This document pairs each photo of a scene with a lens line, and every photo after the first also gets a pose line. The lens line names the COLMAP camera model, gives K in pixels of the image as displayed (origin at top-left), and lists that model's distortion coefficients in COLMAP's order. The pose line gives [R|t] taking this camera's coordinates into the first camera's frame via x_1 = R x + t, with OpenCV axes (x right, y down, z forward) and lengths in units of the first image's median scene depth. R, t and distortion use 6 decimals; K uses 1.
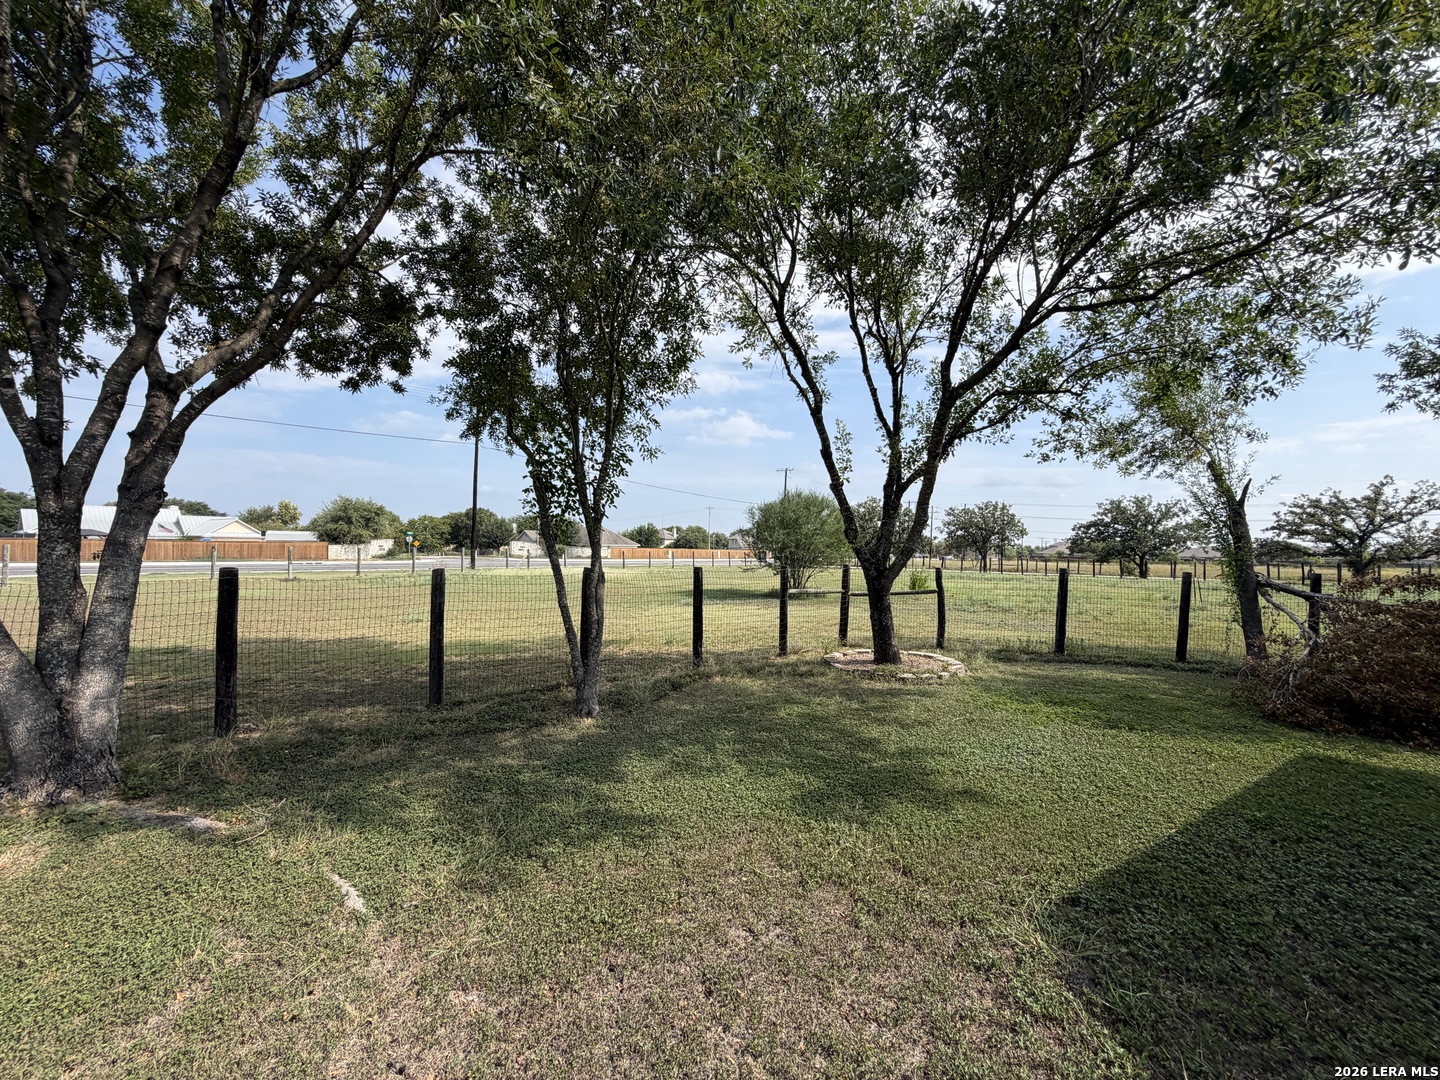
lens RADIAL K [[573.0, 0, 717.1], [0, 573.0, 541.9], [0, 0, 1]] dist [-0.001194, 0.000211]
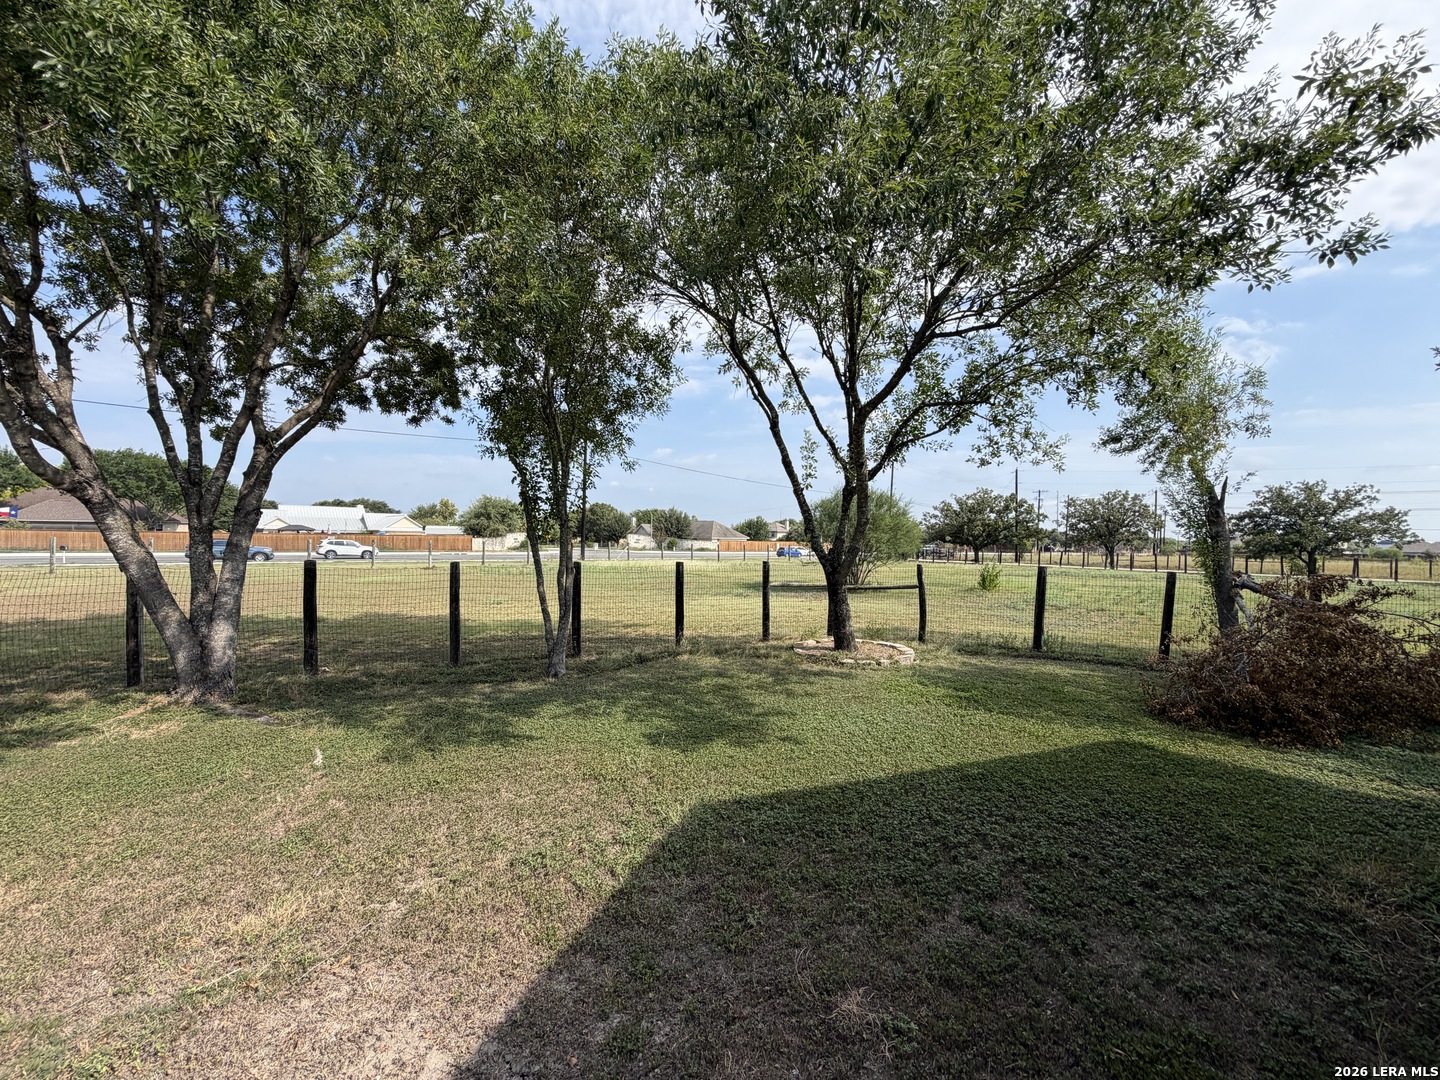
lens RADIAL K [[573.0, 0, 717.1], [0, 573.0, 541.9], [0, 0, 1]] dist [-0.001194, 0.000211]
pose [[0.977744, 0.002264, -0.209787, 0.261280], [0.000495, 0.999914, 0.013099, -0.010770], [0.209799, -0.012911, 0.977659, -0.117782]]
